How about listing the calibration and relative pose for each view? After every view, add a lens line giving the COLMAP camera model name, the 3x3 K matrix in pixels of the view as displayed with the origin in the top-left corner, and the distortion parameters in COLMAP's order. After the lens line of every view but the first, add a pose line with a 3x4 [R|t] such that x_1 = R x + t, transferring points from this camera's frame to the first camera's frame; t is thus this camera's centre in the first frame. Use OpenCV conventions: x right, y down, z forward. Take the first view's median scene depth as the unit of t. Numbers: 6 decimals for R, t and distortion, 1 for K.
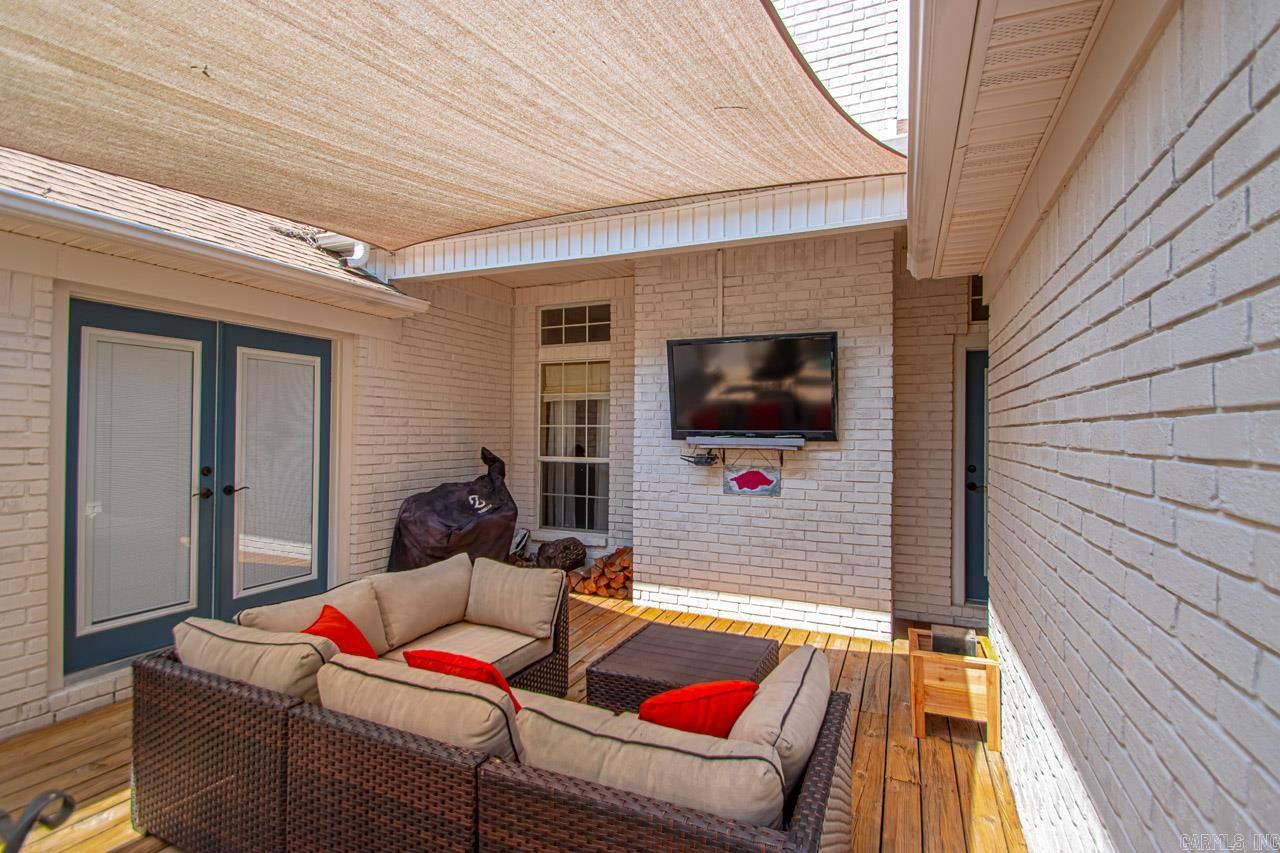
lens RADIAL K [[594.4, 0, 640.0], [0, 594.4, 426.5], [0, 0, 1]] dist [0.016494, -0.018518]
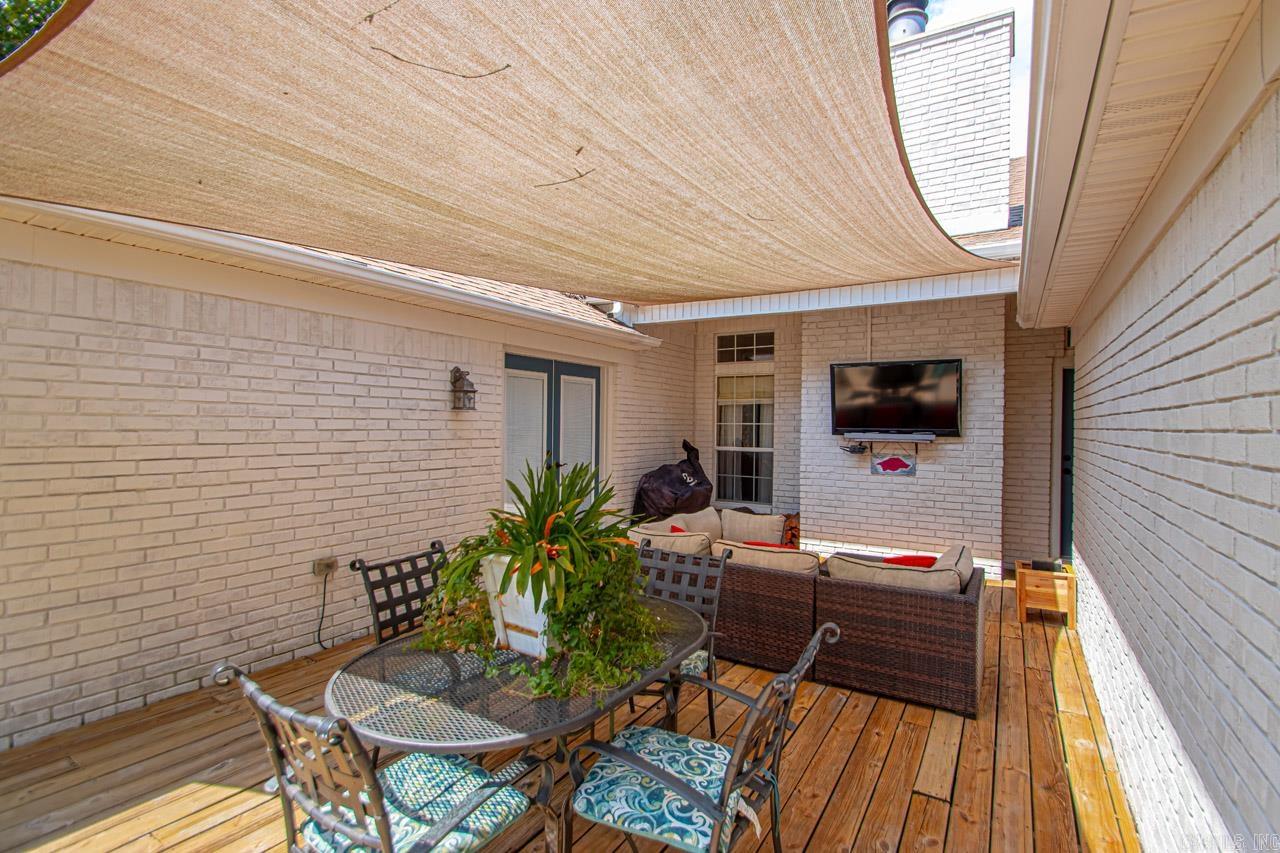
lens RADIAL K [[594.4, 0, 640.0], [0, 594.4, 426.5], [0, 0, 1]] dist [0.016494, -0.018518]
pose [[0.991074, 0.003318, -0.133274, -0.219657], [-0.001793, 0.999932, 0.011563, -0.013426], [0.133304, -0.011221, 0.991012, -0.467146]]
